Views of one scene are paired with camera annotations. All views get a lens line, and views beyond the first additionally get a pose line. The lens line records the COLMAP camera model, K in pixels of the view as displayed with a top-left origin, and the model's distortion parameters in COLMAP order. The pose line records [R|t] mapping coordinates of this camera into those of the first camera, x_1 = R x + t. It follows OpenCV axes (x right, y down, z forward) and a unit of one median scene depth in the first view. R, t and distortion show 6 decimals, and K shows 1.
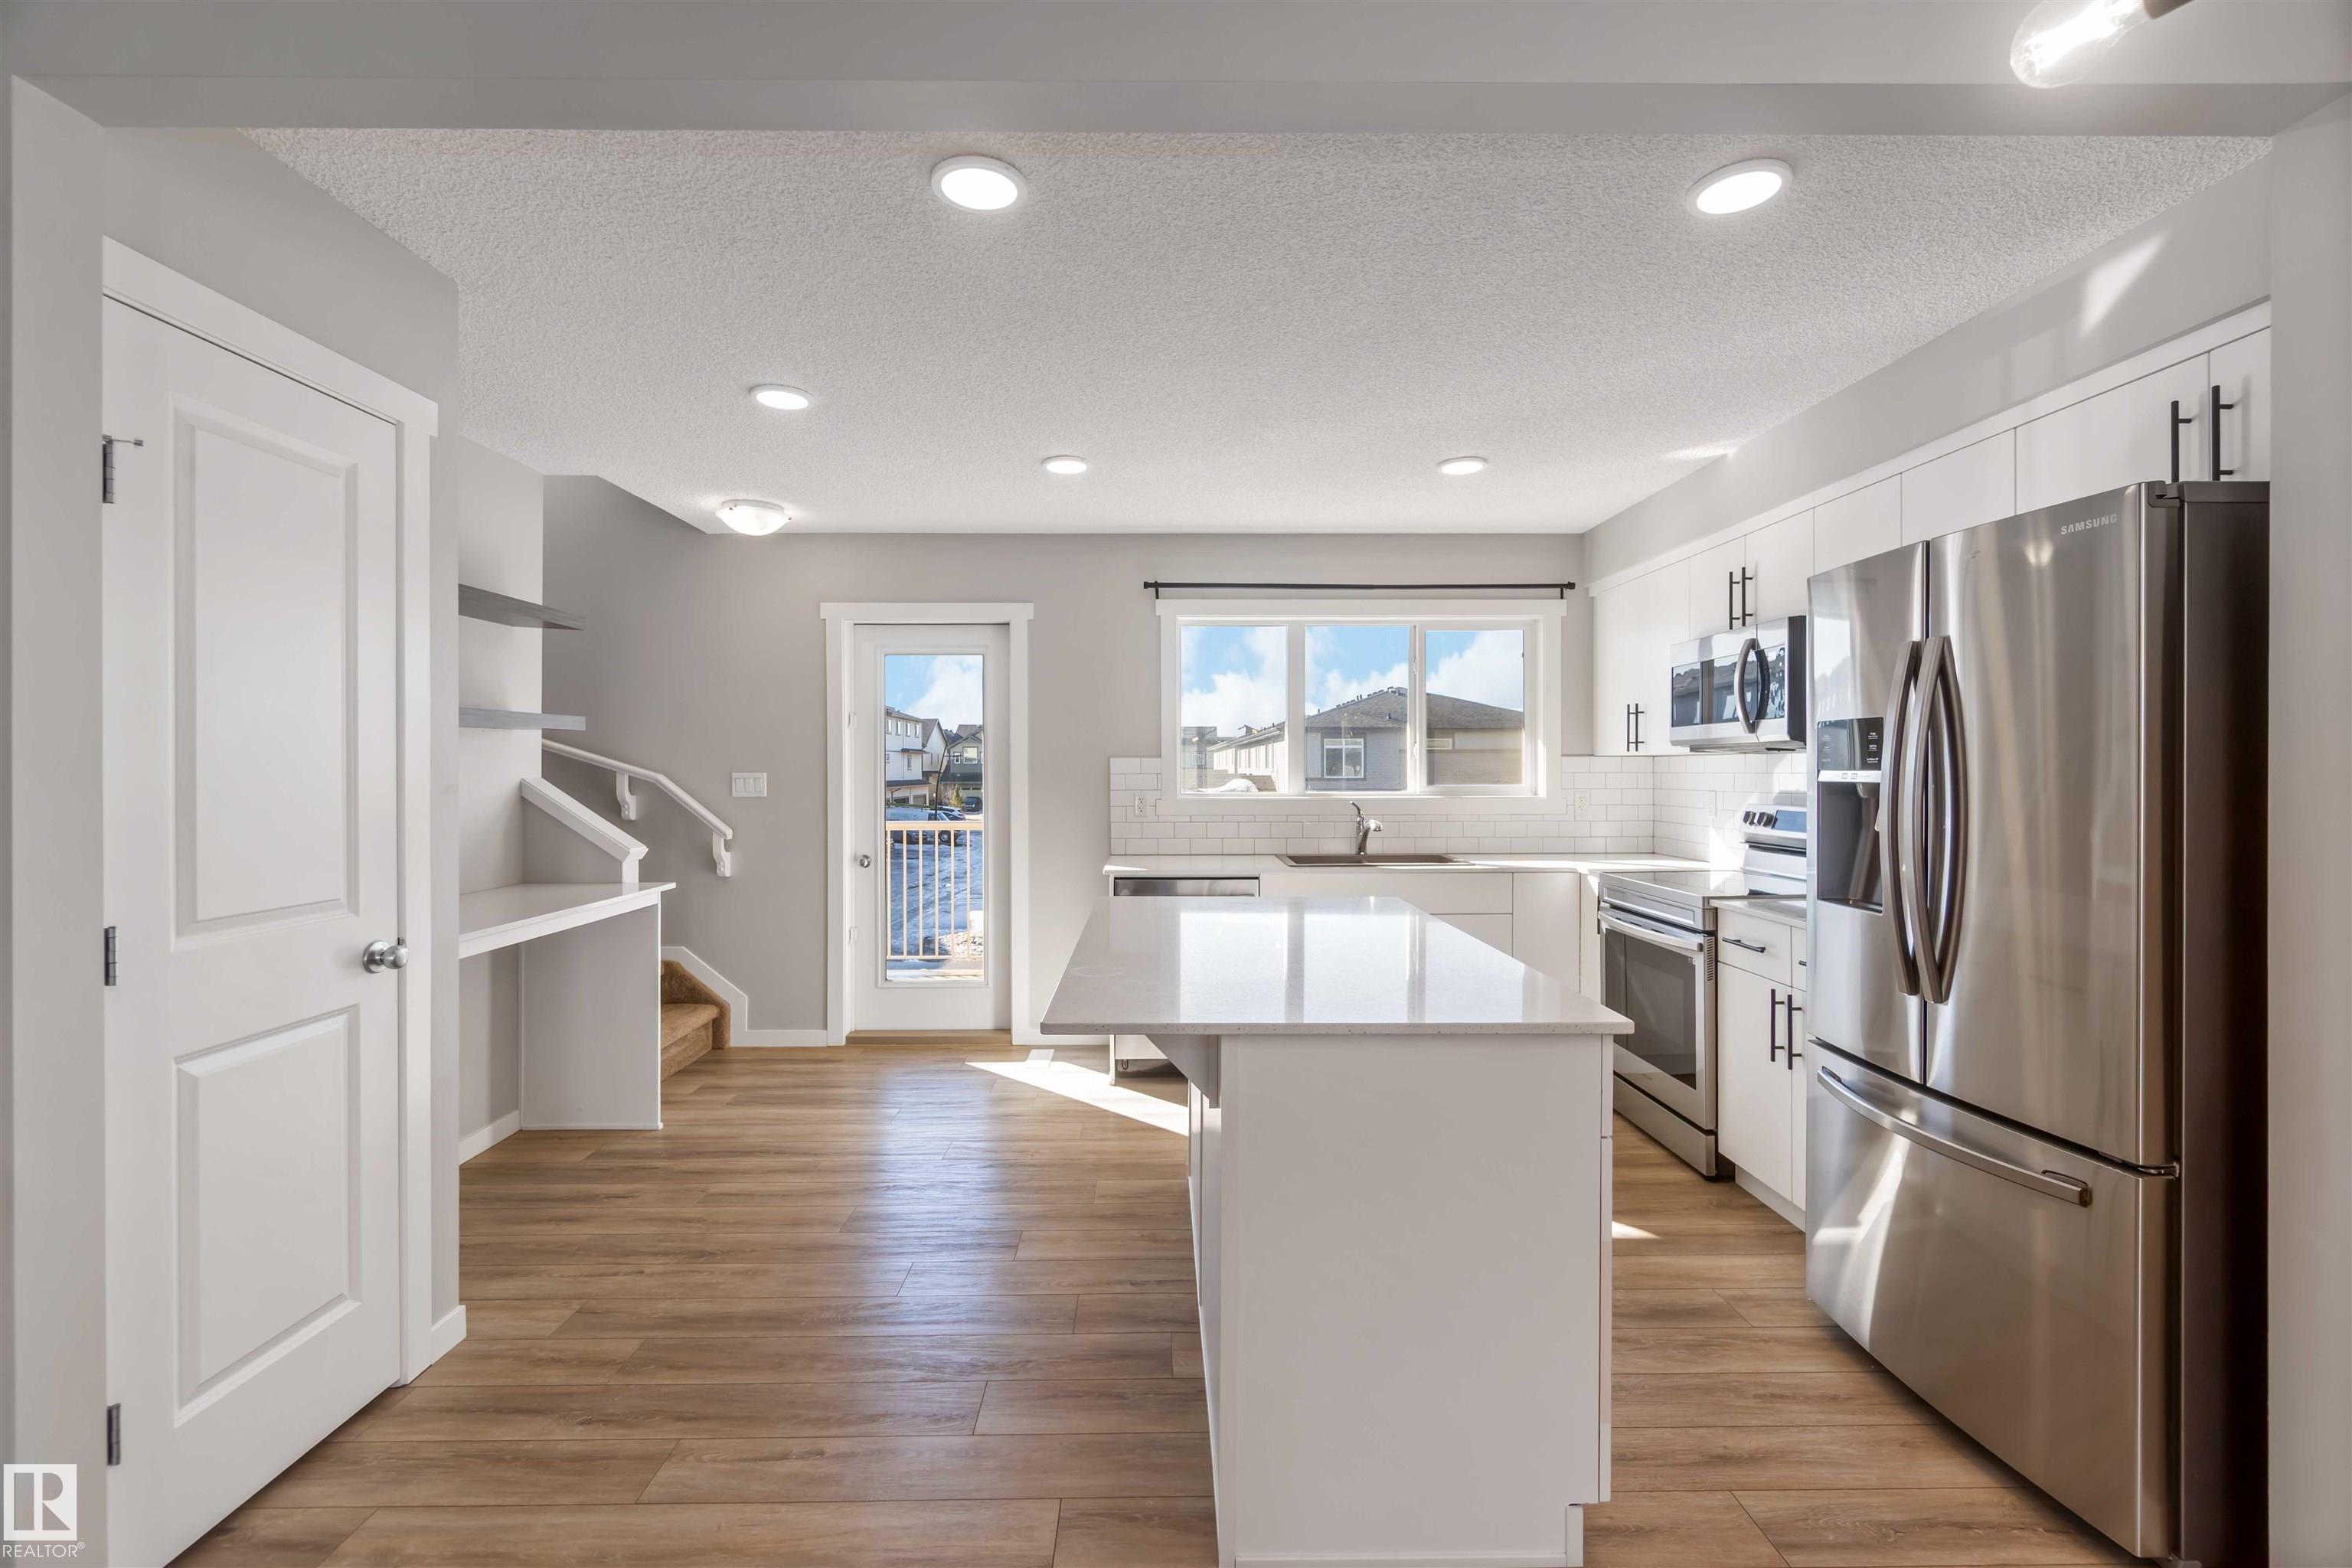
lens RADIAL K [[1082.5, 0, 1174.2], [0, 1082.5, 774.8], [0, 0, 1]] dist [-0.009505, 0.003076]
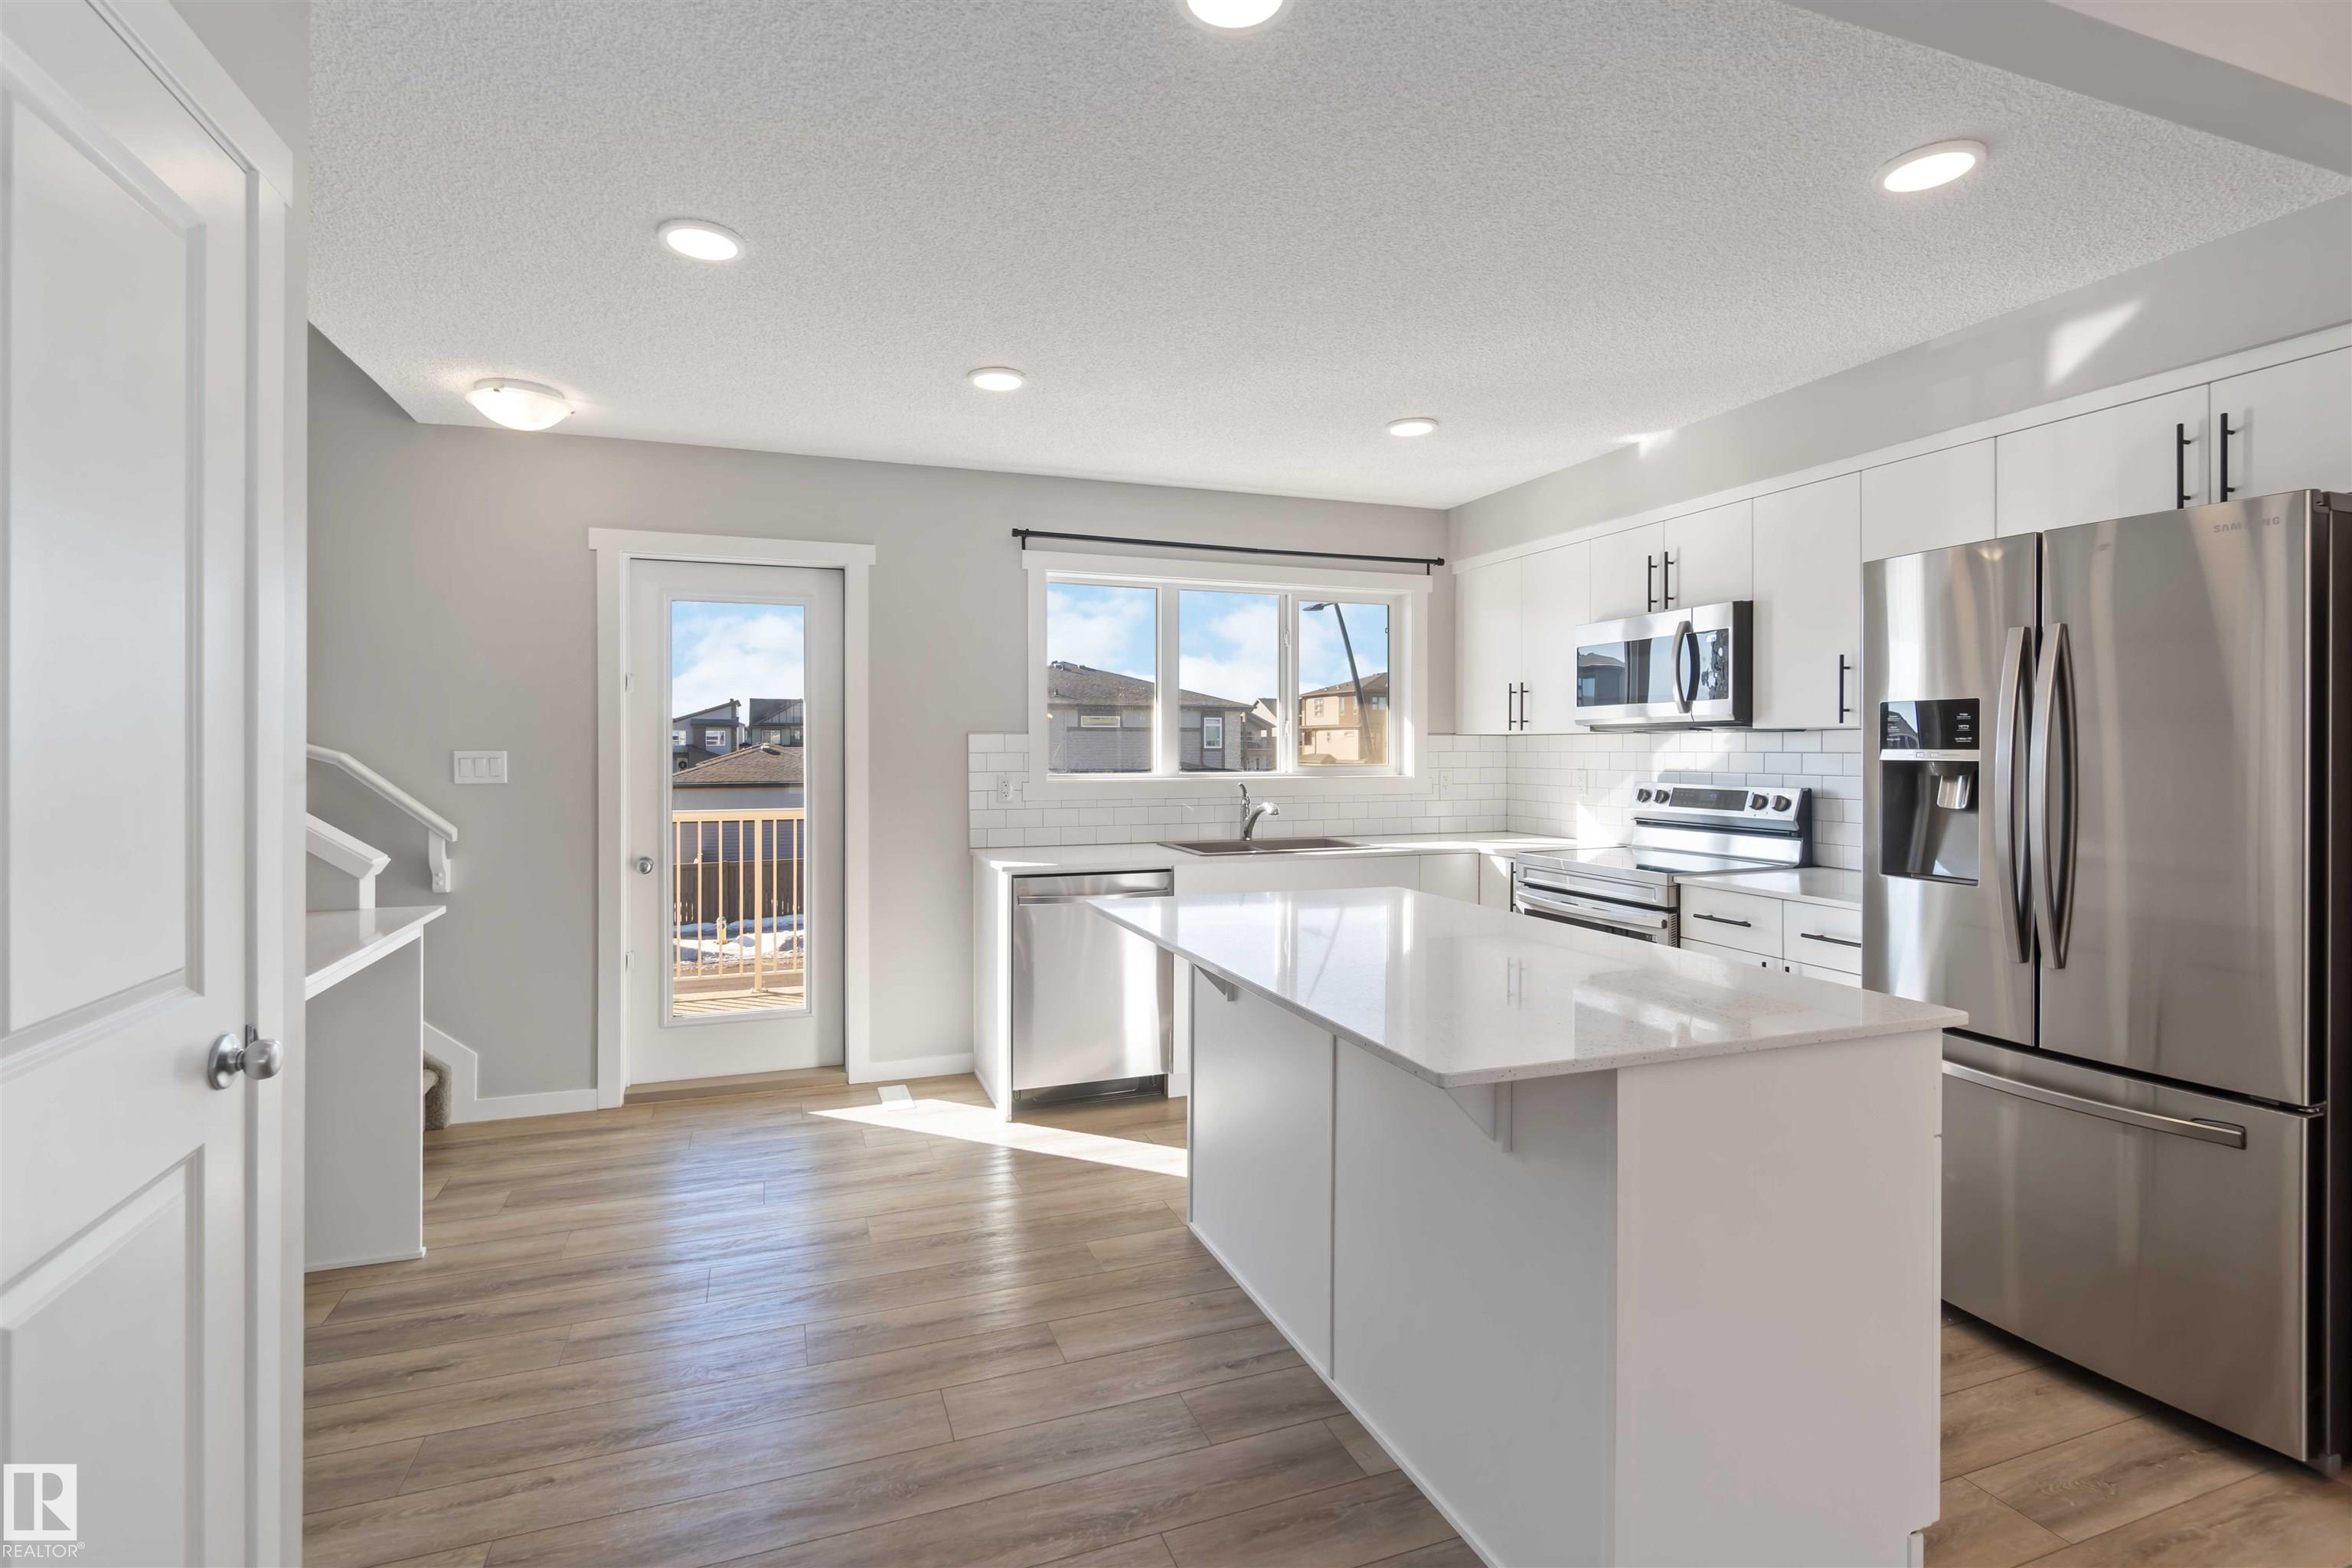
lens RADIAL K [[1141.1, 0, 1201.3], [0, 1141.1, 748.7], [0, 0, 1]] dist [-0.007661, 0.002041]
pose [[0.939818, 0.001476, 0.341672, -0.248136], [0.000013, 0.999991, -0.004357, 0.000046], [-0.341676, 0.004099, 0.939809, 0.126298]]
